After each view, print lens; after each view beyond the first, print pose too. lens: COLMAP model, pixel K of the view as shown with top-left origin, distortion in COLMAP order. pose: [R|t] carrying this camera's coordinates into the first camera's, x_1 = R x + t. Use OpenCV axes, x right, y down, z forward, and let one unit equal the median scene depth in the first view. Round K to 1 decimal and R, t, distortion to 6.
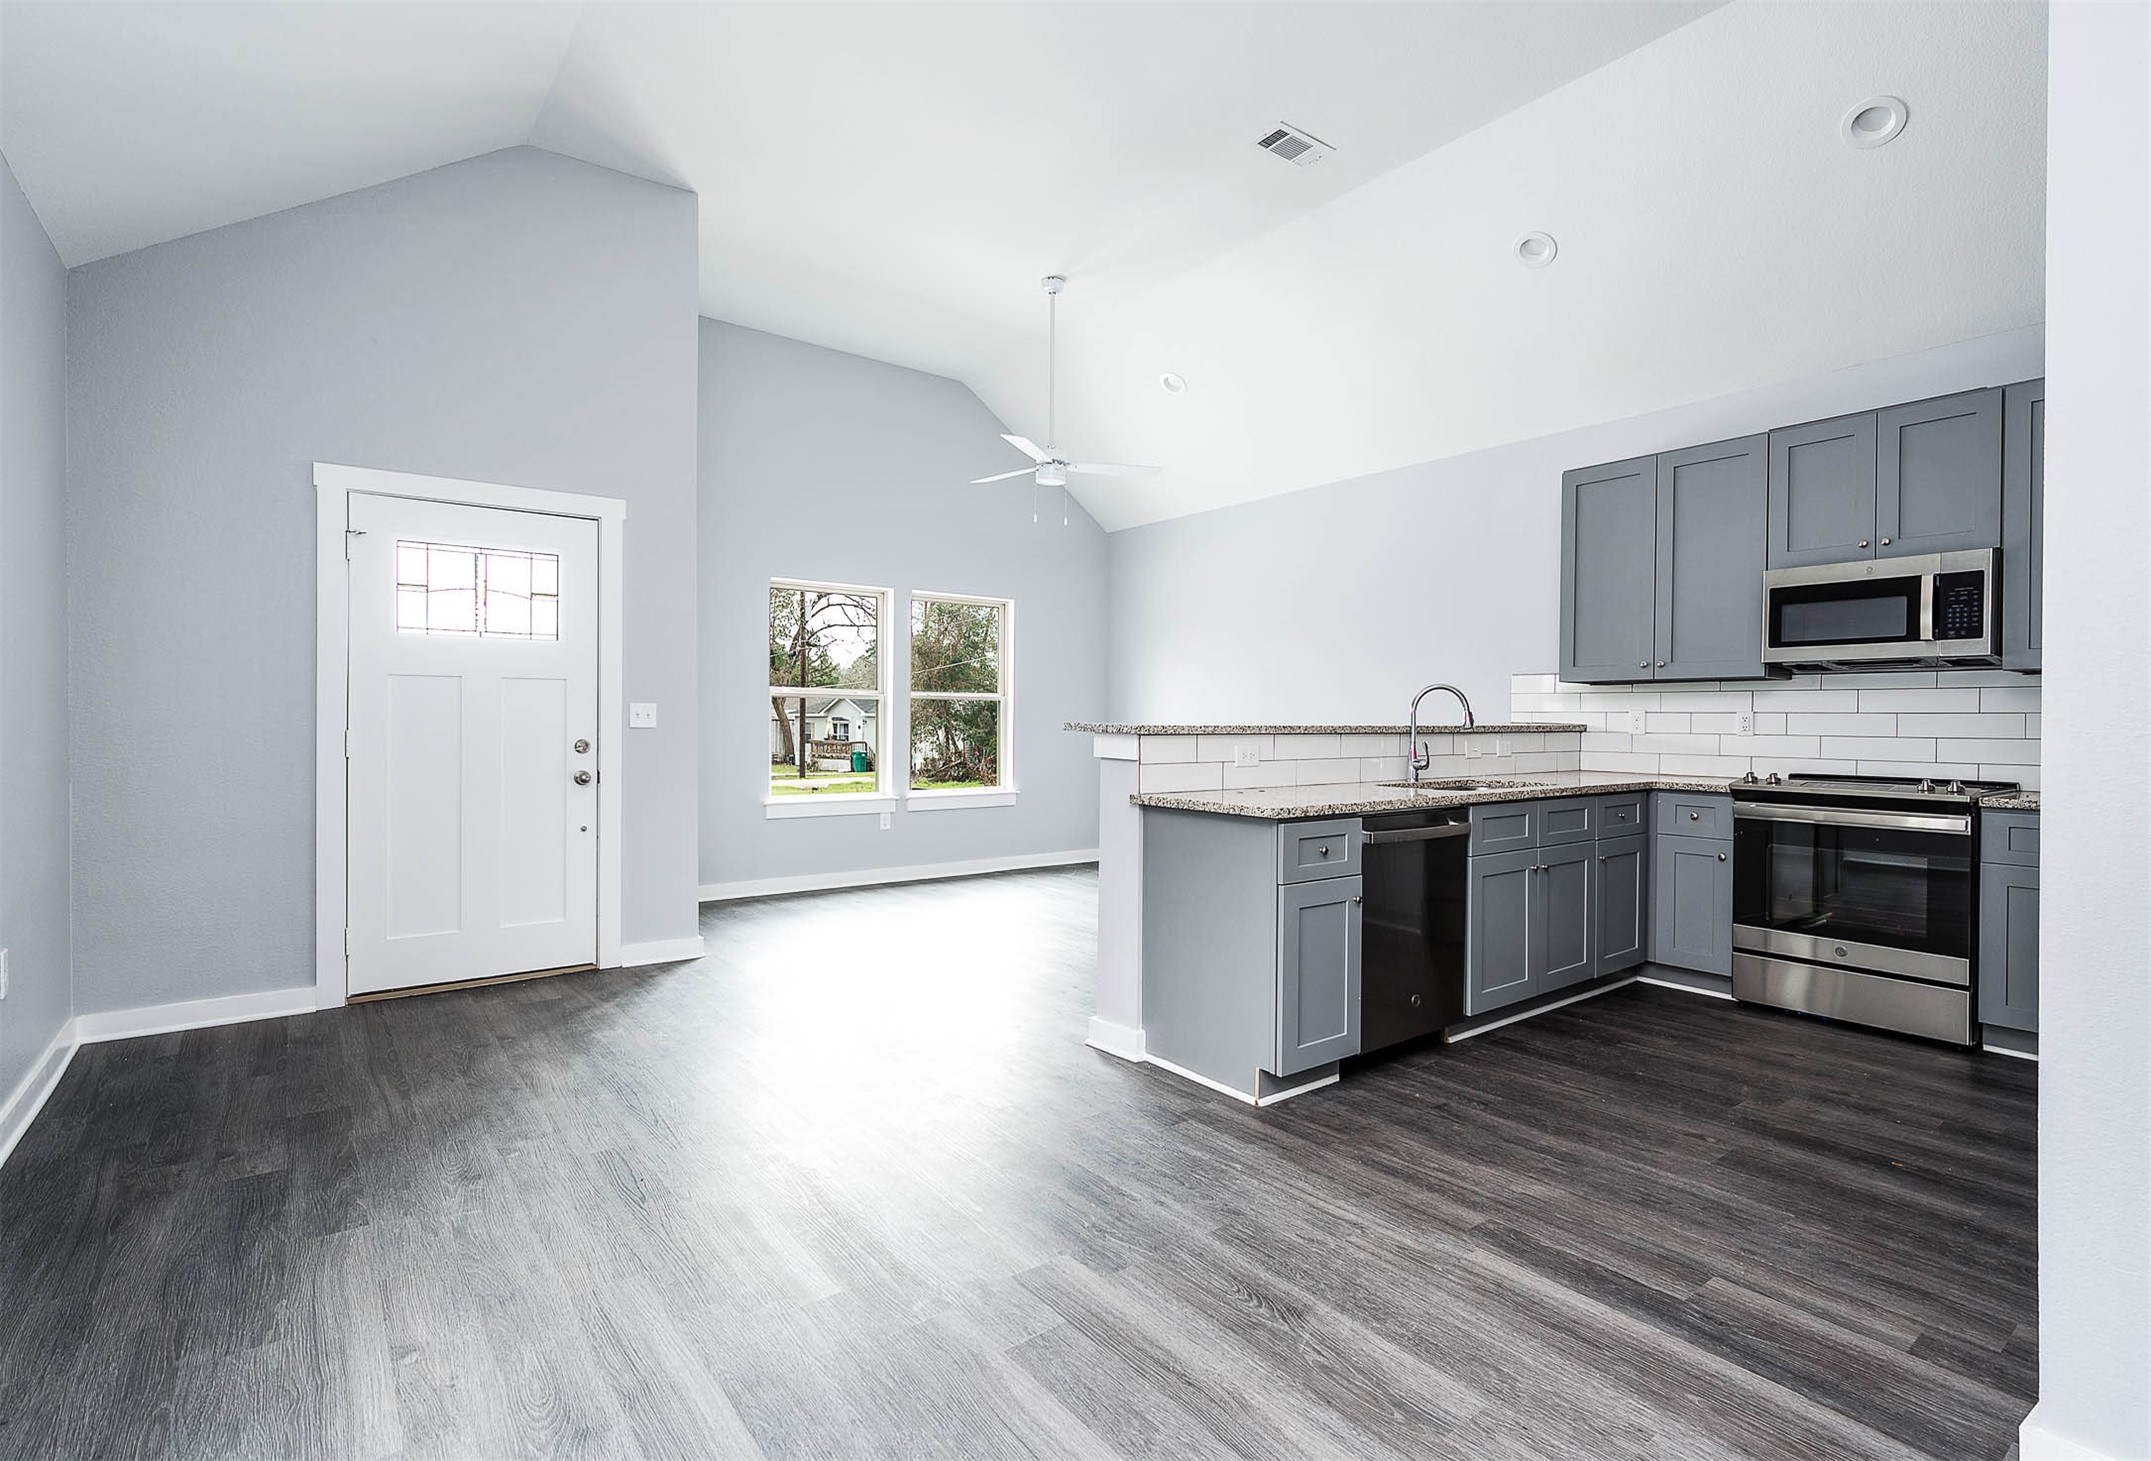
lens RADIAL K [[980.9, 0, 1075.5], [0, 980.9, 730.5], [0, 0, 1]] dist [0.001261, 0.000059]
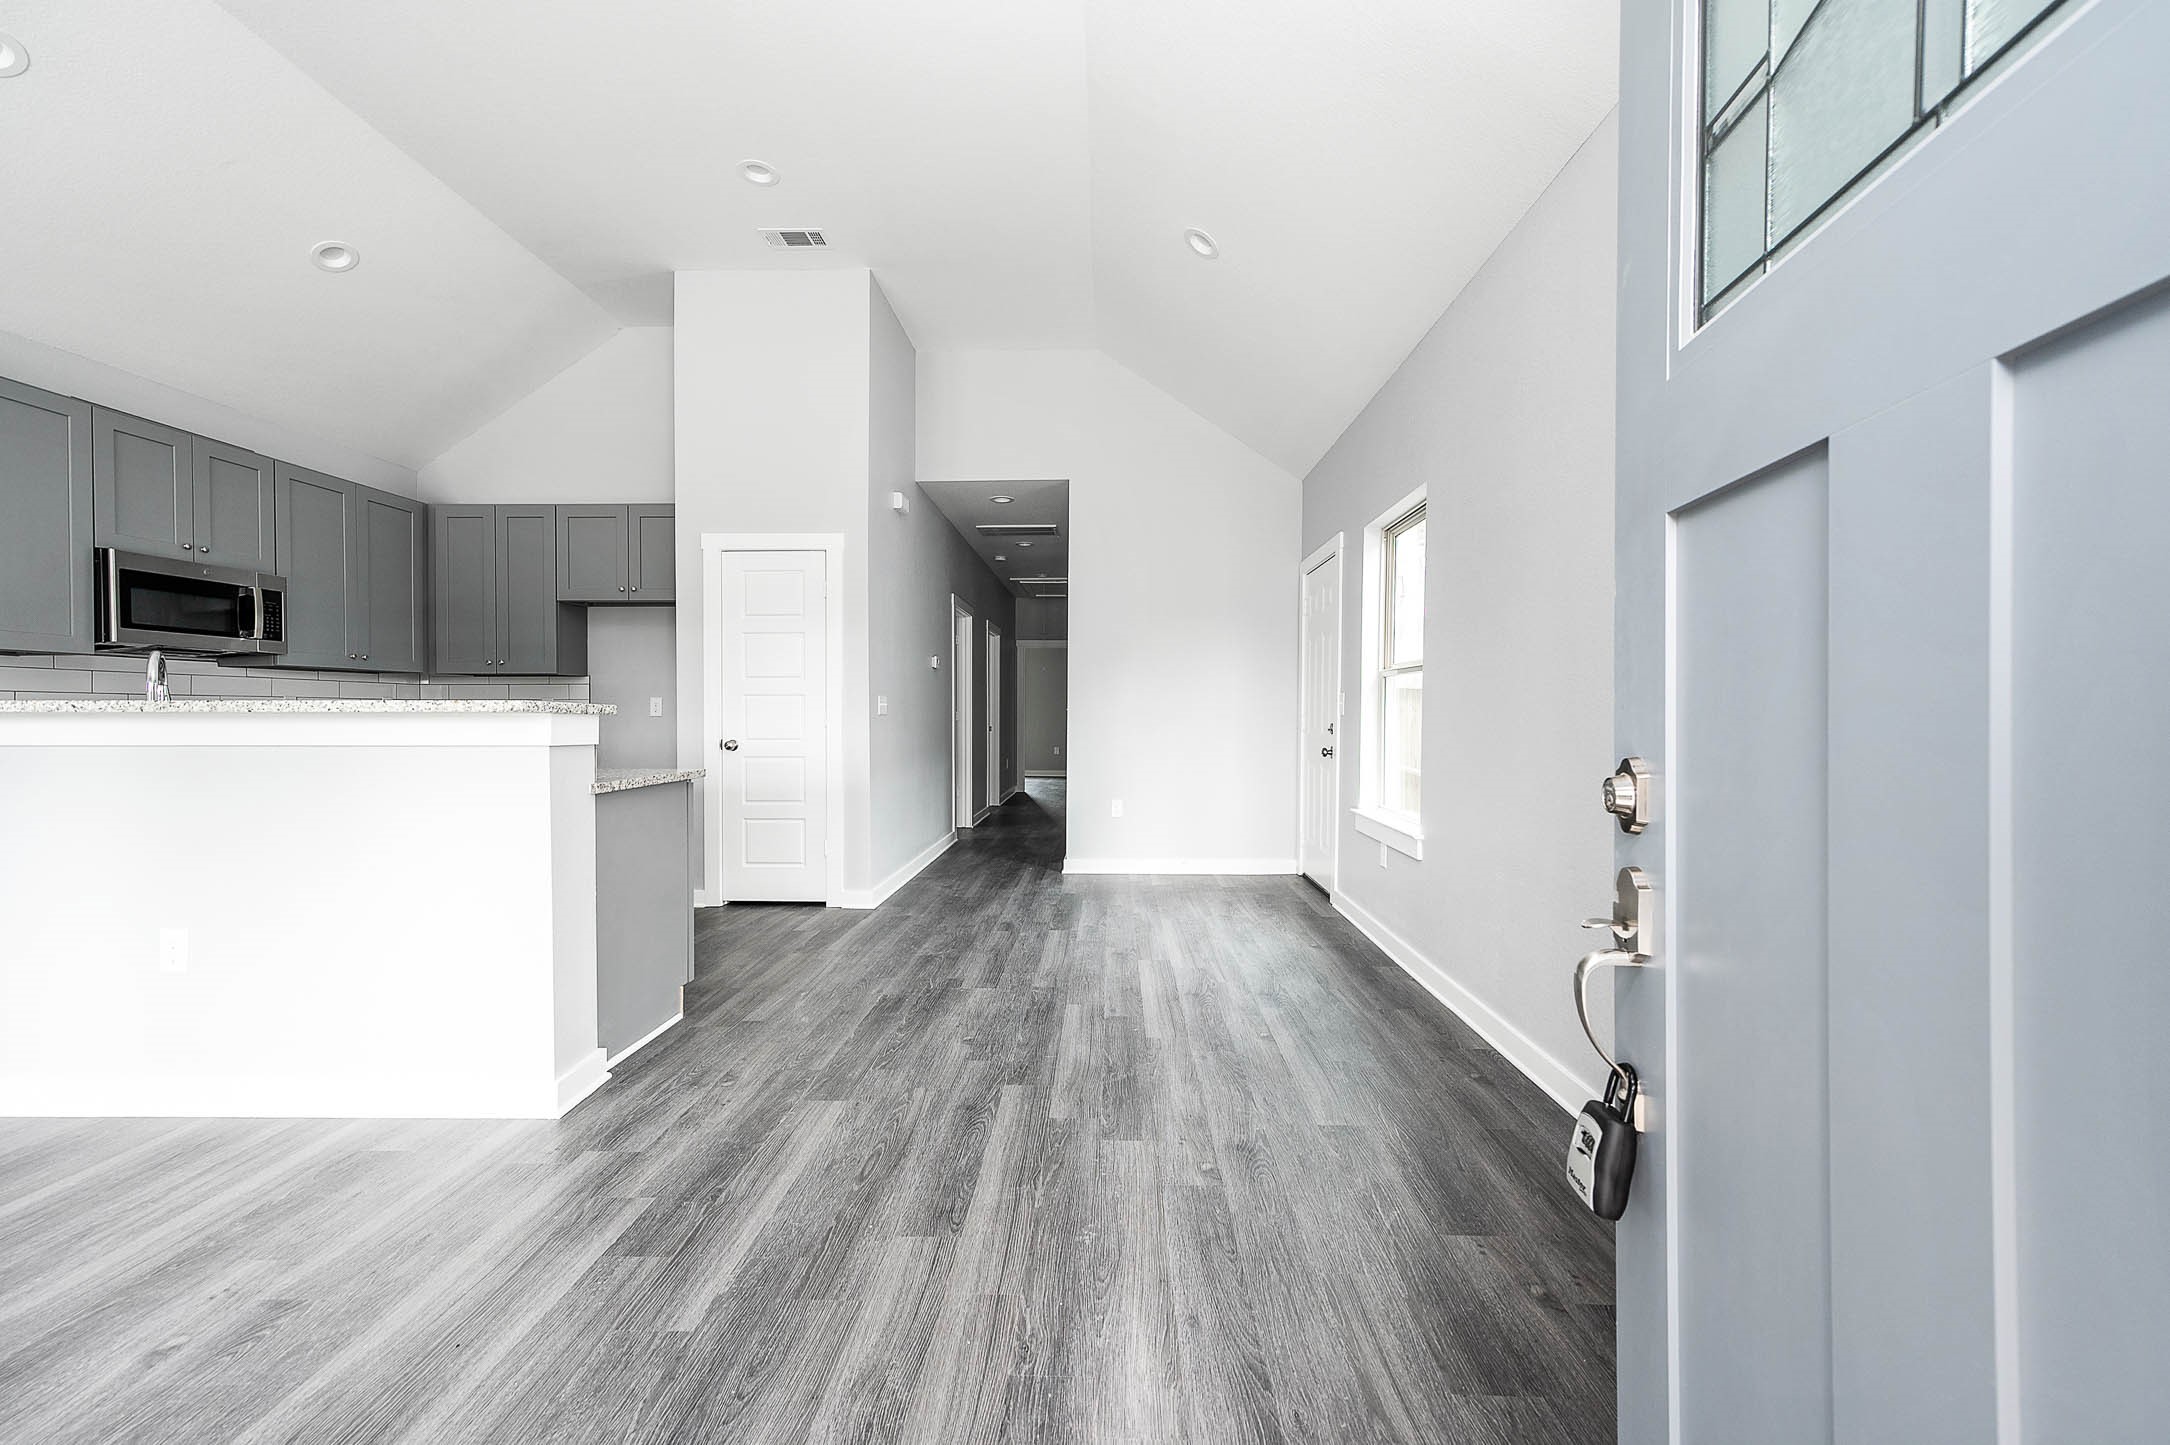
lens RADIAL K [[864.8, 0, 1085.0], [0, 864.8, 722.5], [0, 0, 1]] dist [0.012823, -0.000021]
pose [[-0.767324, -0.012479, 0.641139, -0.992424], [0.000477, 0.999799, 0.020031, -0.007231], [-0.641260, 0.015676, -0.767164, 1.675924]]
